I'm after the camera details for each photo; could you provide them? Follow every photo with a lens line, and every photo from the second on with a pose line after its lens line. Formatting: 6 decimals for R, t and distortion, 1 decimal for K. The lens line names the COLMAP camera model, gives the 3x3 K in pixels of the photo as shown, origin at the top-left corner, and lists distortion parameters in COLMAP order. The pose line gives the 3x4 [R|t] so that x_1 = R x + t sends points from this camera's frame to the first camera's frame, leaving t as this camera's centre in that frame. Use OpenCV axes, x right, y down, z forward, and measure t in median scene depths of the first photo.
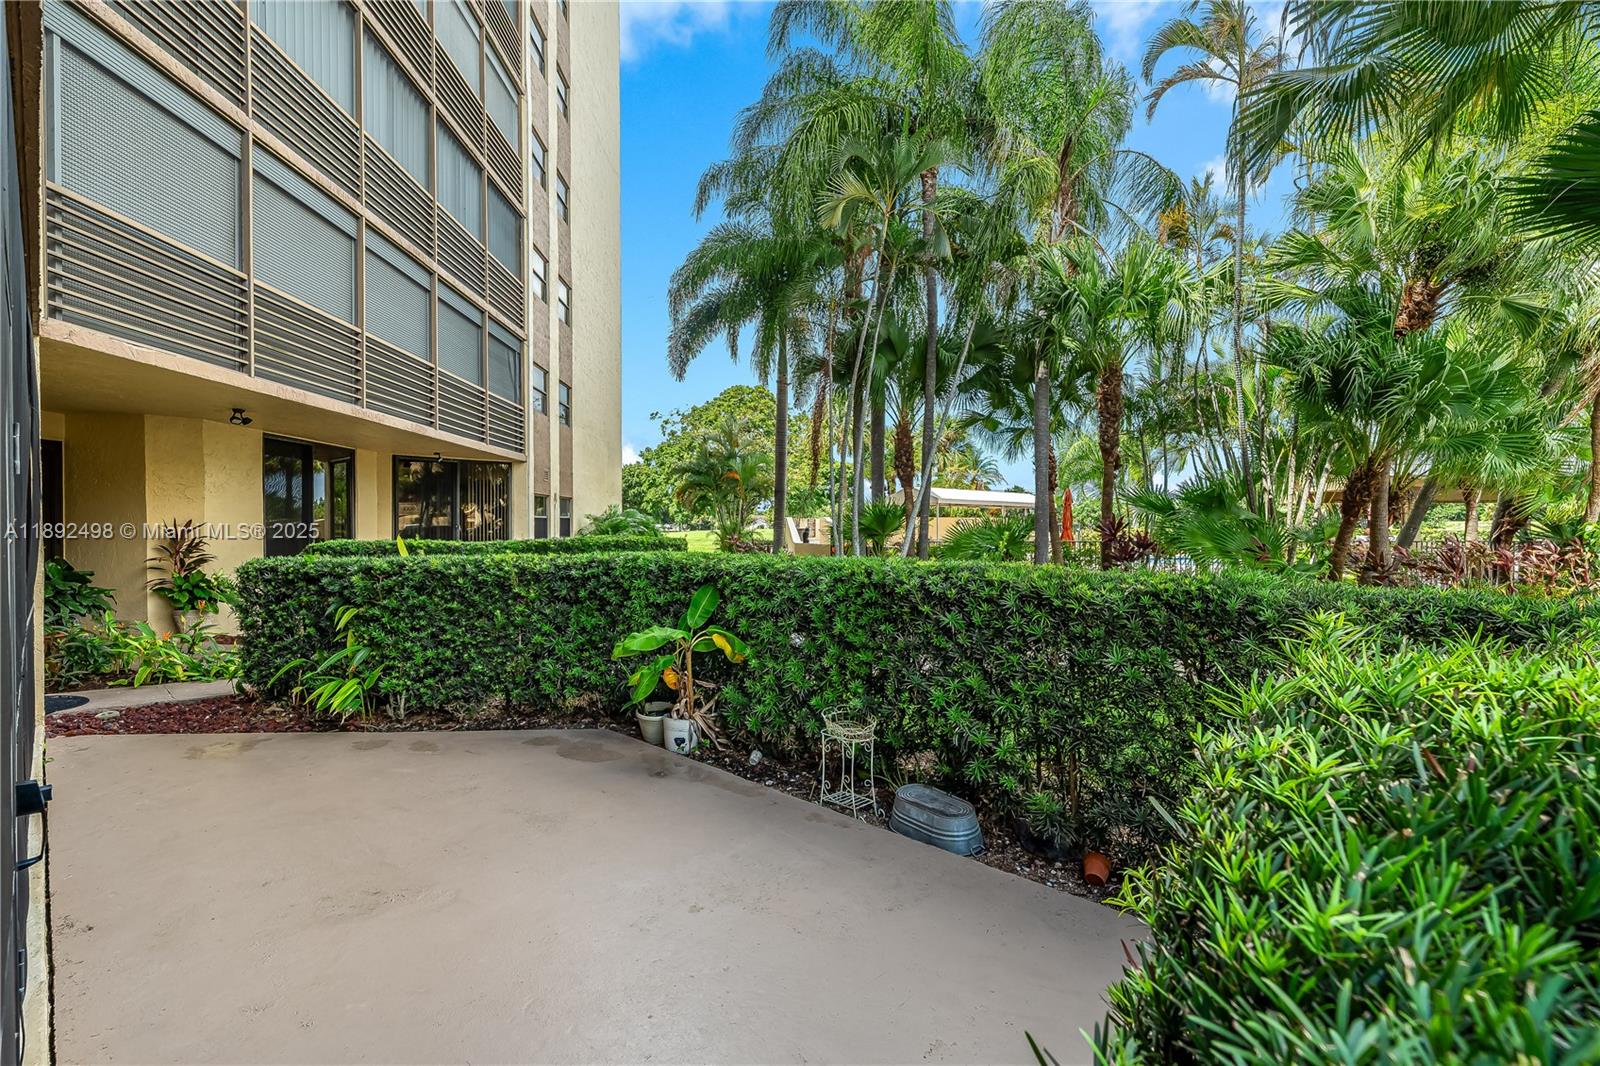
lens RADIAL K [[714.9, 0, 795.5], [0, 714.9, 523.5], [0, 0, 1]] dist [-0.000503, -0.000317]
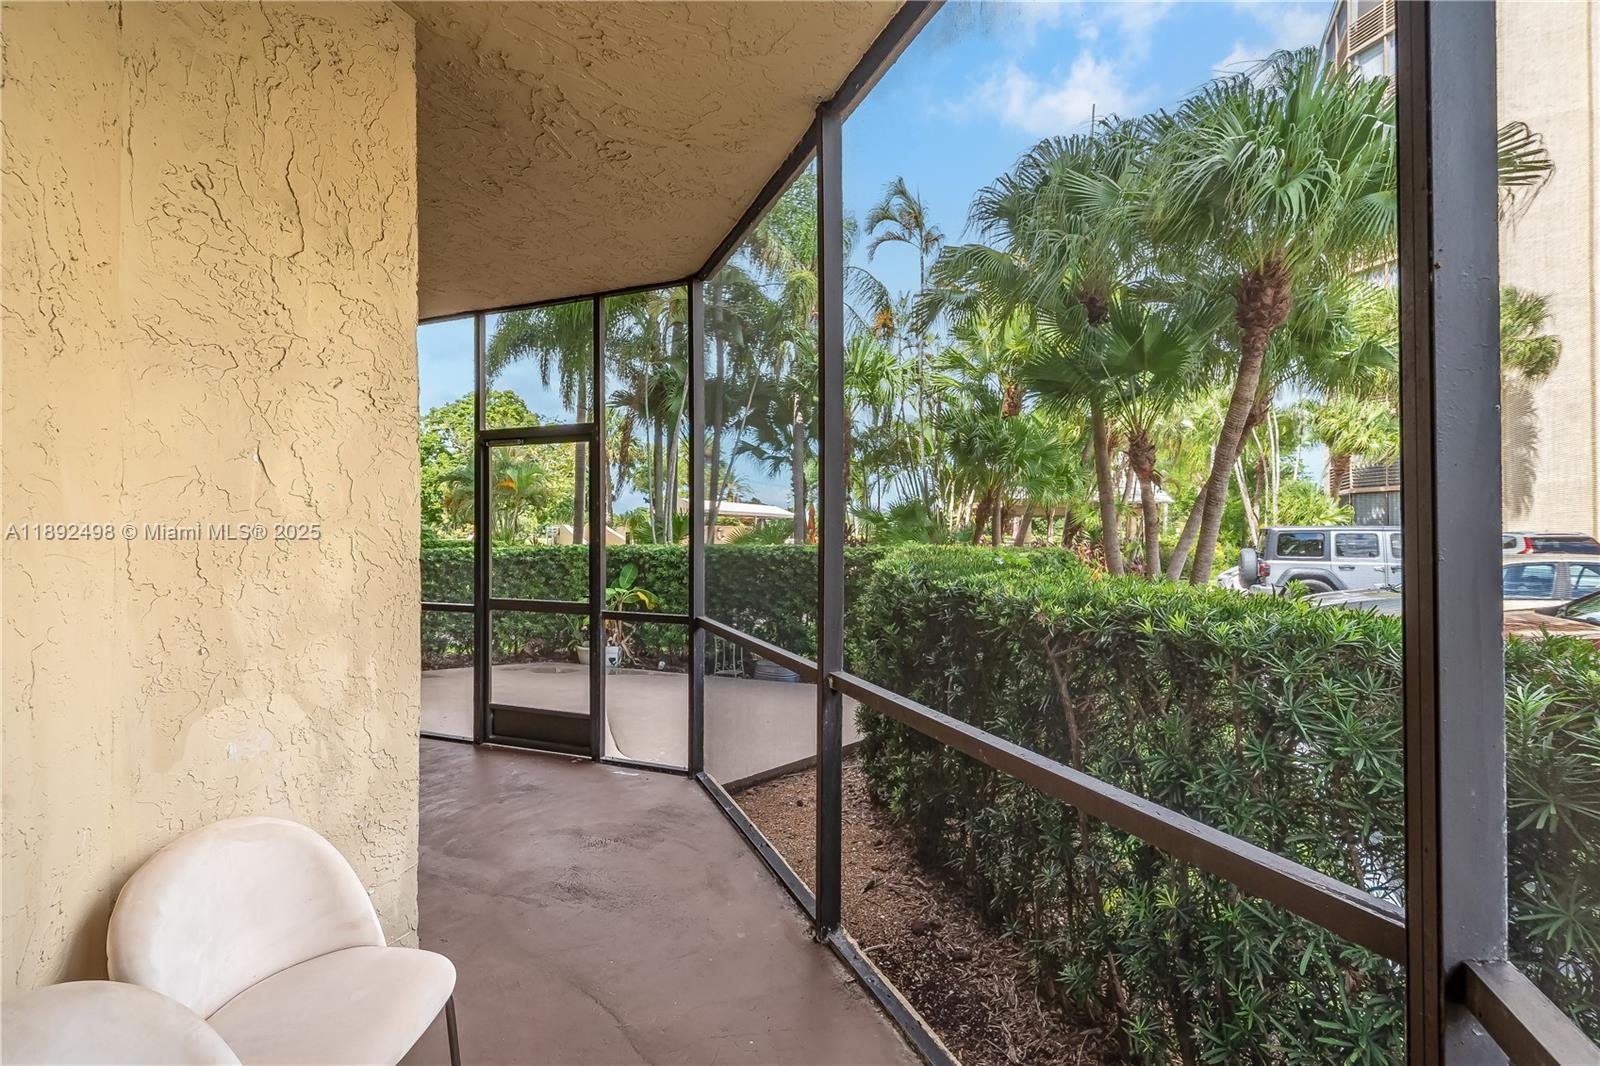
lens RADIAL K [[714.9, 0, 799.8], [0, 714.9, 530.8], [0, 0, 1]] dist [-0.000503, -0.000317]
pose [[0.932914, 0.001789, 0.360096, -0.172329], [-0.000823, 0.999996, -0.002837, 0.007927], [-0.360099, 0.002350, 0.932911, -0.329416]]
